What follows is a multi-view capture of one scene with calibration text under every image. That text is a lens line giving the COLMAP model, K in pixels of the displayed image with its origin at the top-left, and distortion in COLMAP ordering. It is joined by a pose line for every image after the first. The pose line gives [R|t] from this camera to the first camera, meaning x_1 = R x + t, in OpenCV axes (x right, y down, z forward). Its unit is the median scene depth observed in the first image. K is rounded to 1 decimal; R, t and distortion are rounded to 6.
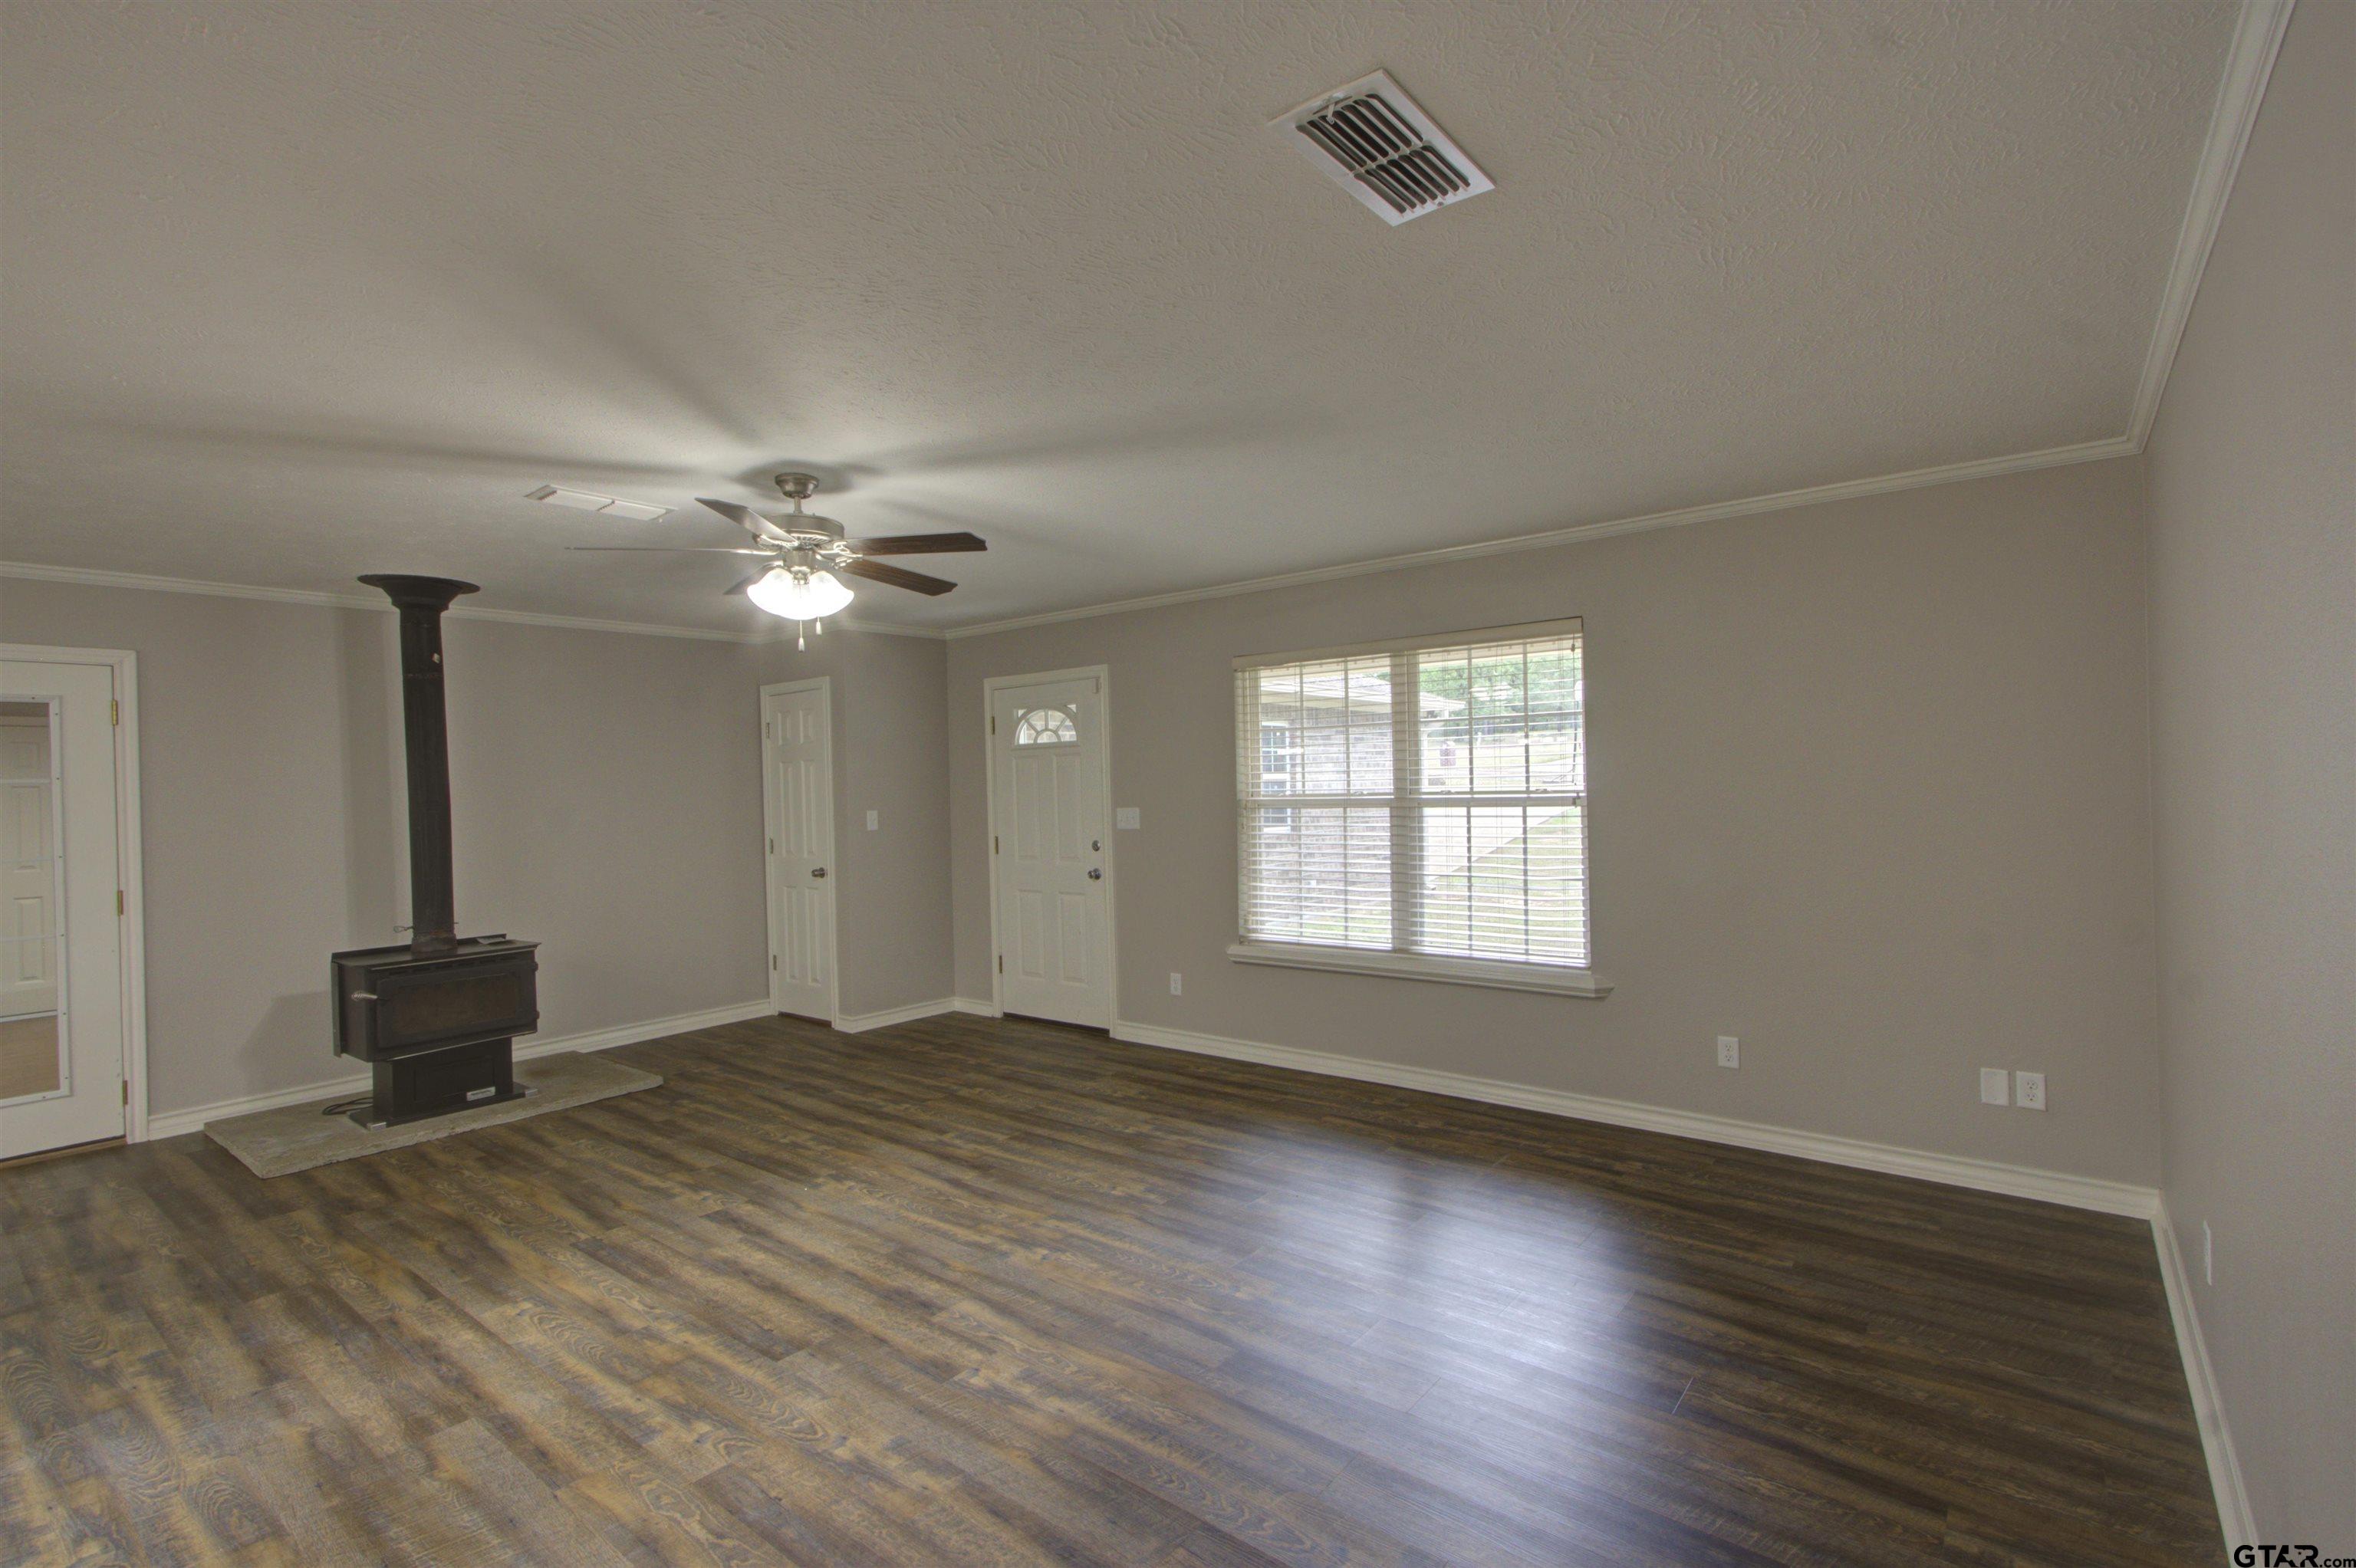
lens RADIAL K [[1079.9, 0, 1191.7], [0, 1079.9, 798.9], [0, 0, 1]] dist [0.010081, 0.002039]
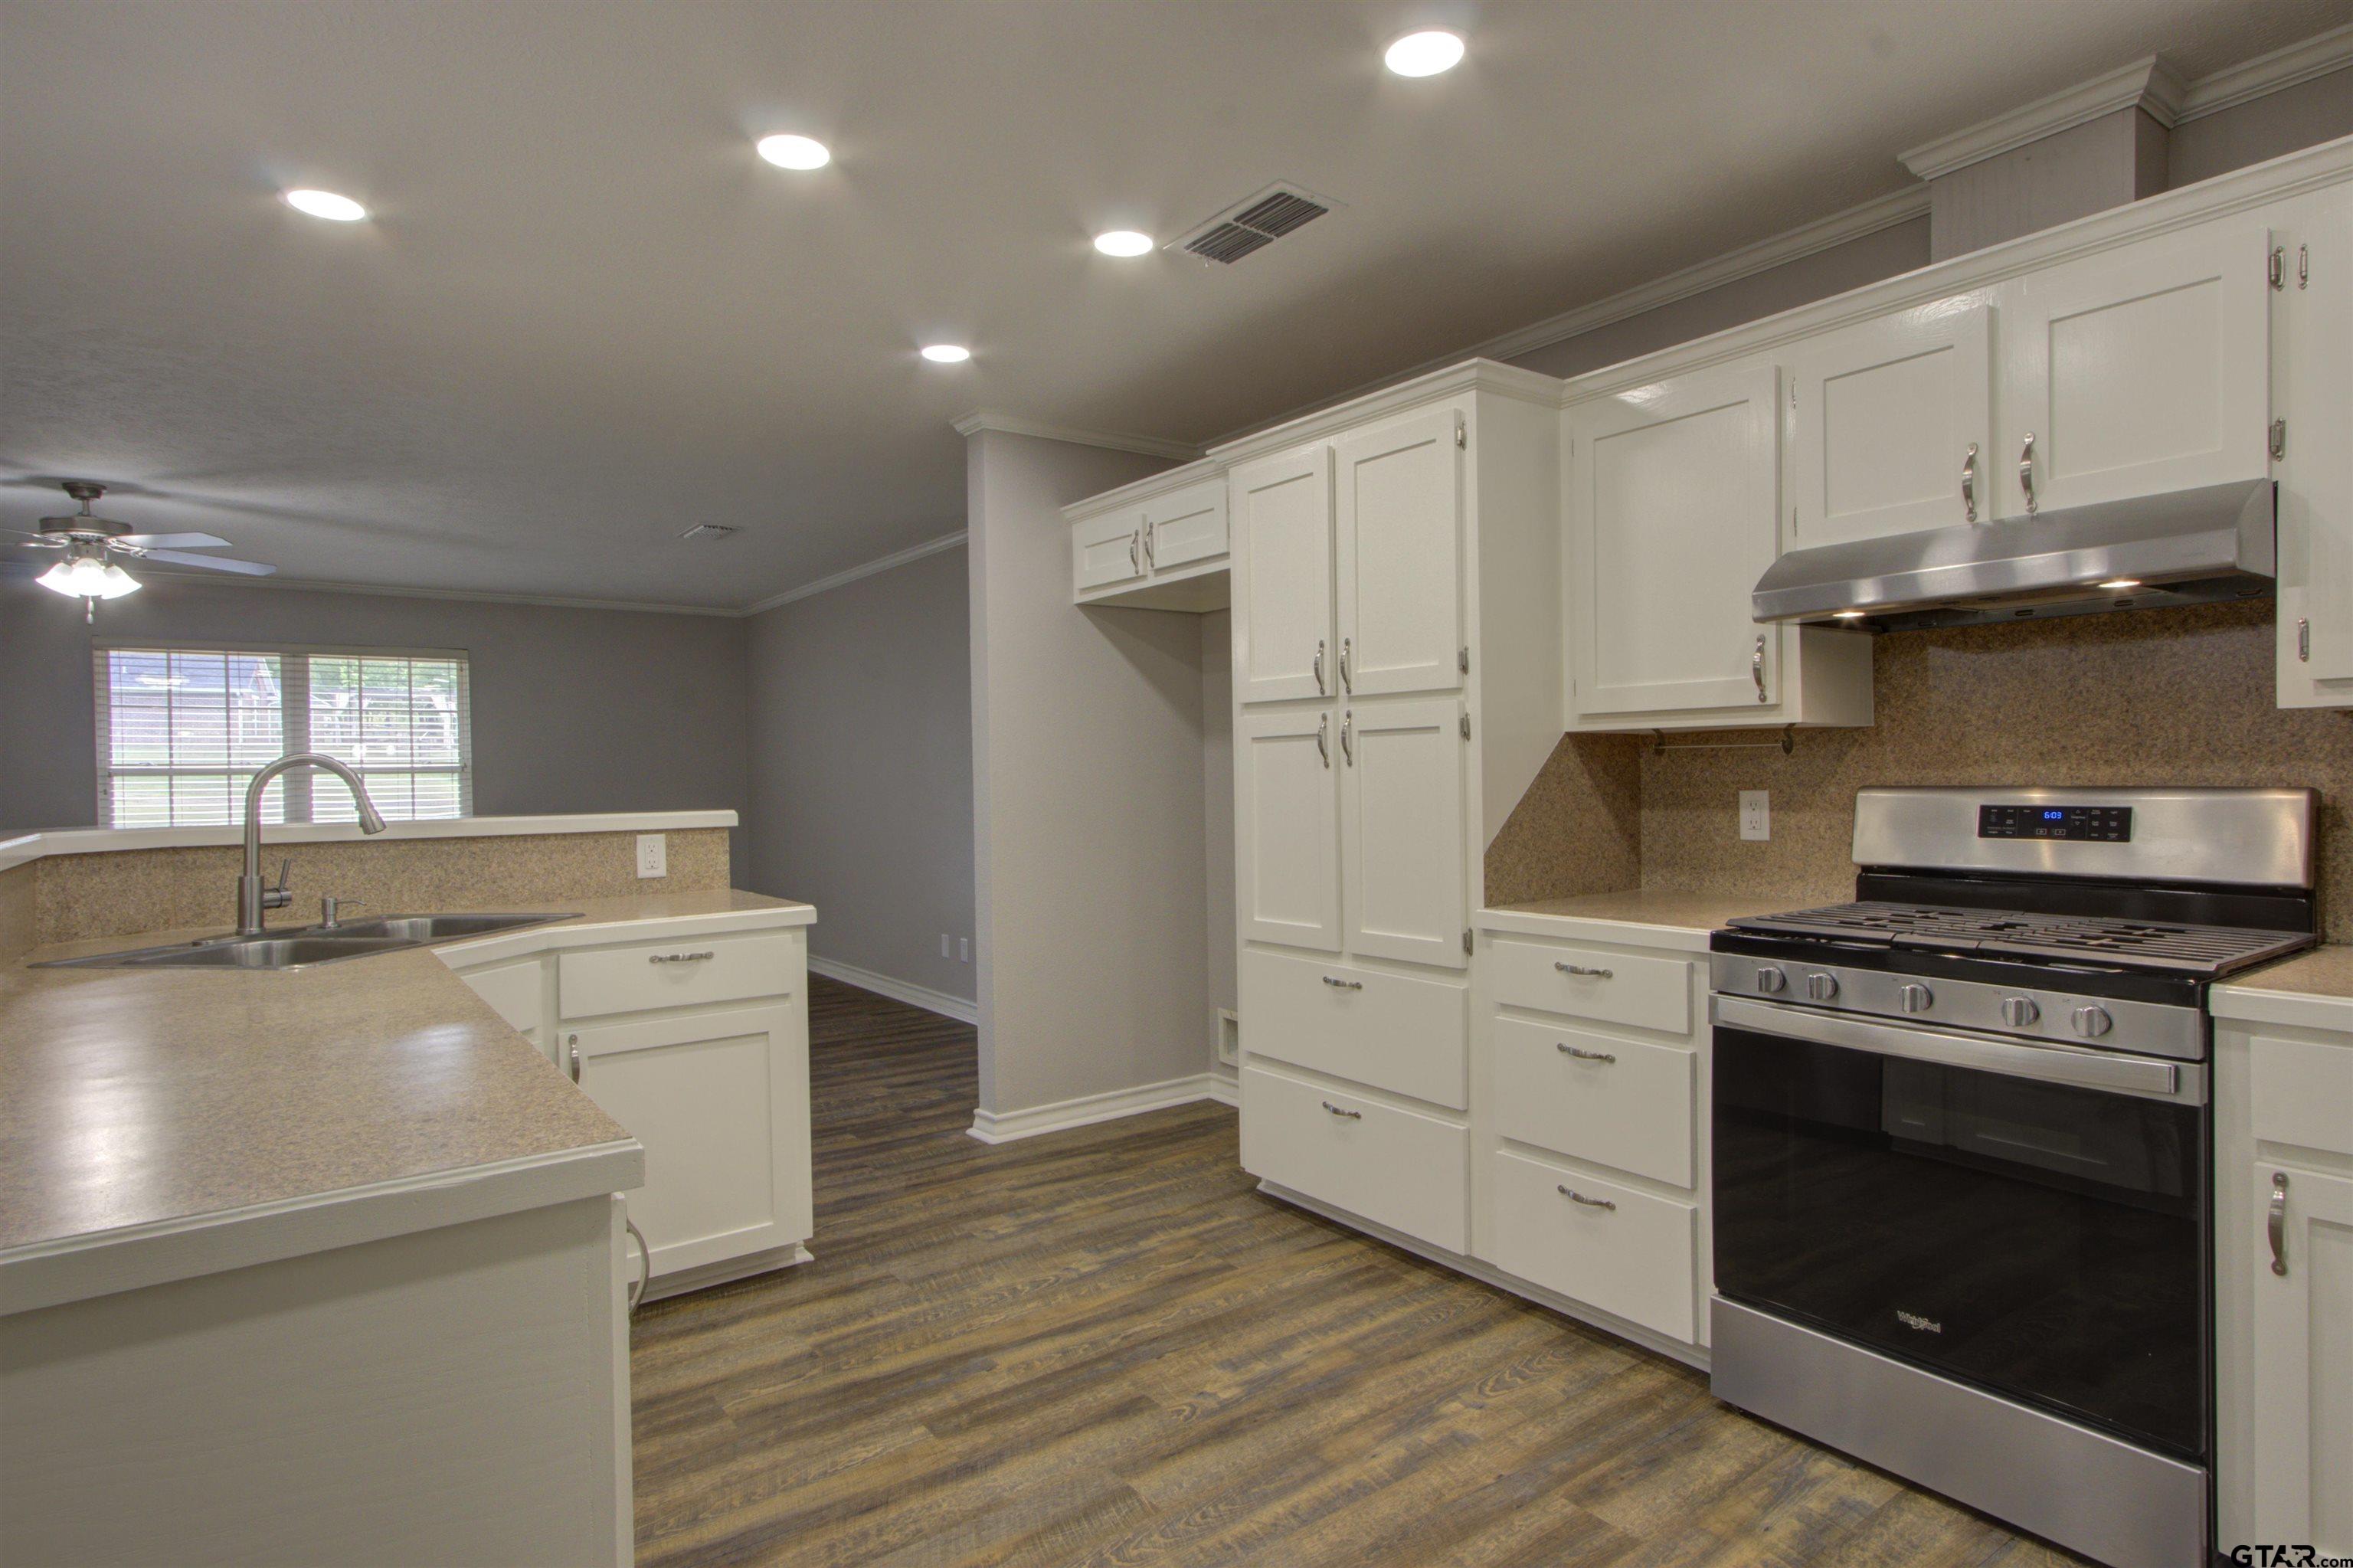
lens RADIAL K [[1264.8, 0, 1194.4], [0, 1264.8, 785.8], [0, 0, 1]] dist [0.000688, 0.006333]
pose [[0.256903, 0.010261, 0.966383, -1.193830], [0.021998, 0.999622, -0.016462, 0.083389], [-0.966187, 0.025488, 0.256580, -0.496407]]
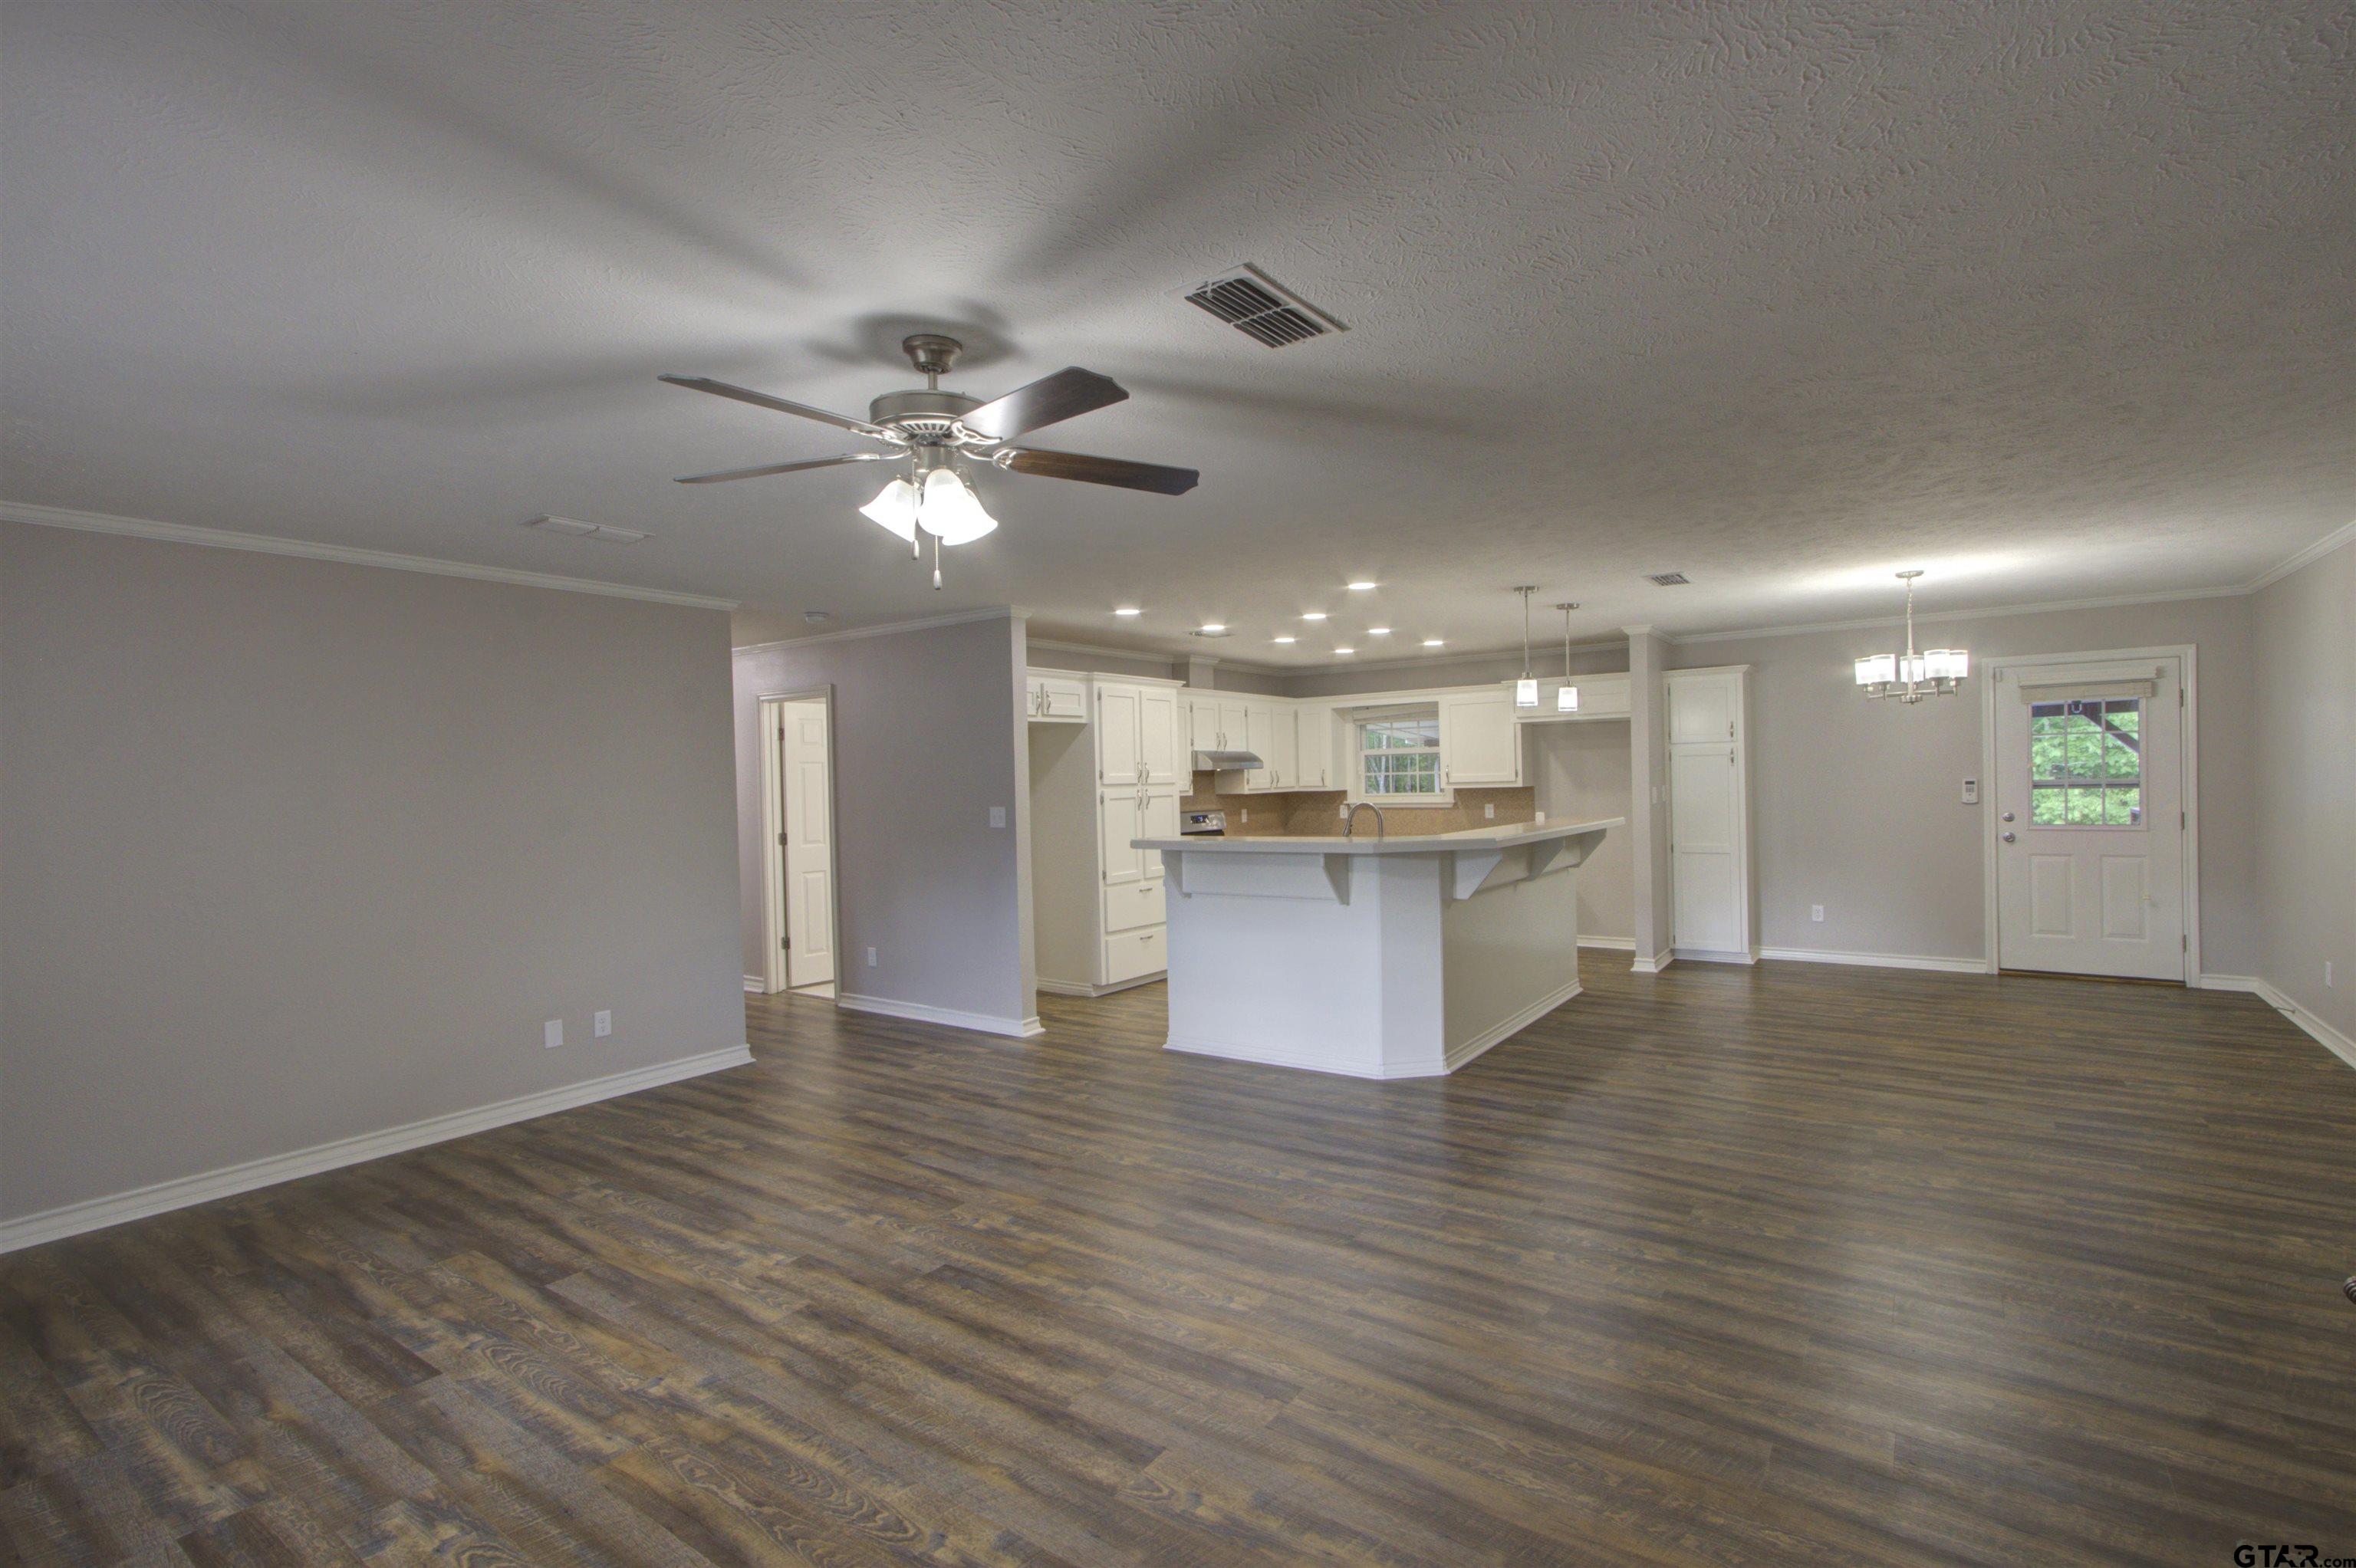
lens RADIAL K [[1079.9, 0, 1207.8], [0, 1079.9, 790.3], [0, 0, 1]] dist [0.010081, 0.002039]
pose [[-0.996232, 0.051372, -0.069875, -0.396379], [0.049665, 0.998429, 0.025954, -0.013014], [0.071099, 0.022386, -0.997218, 1.421013]]
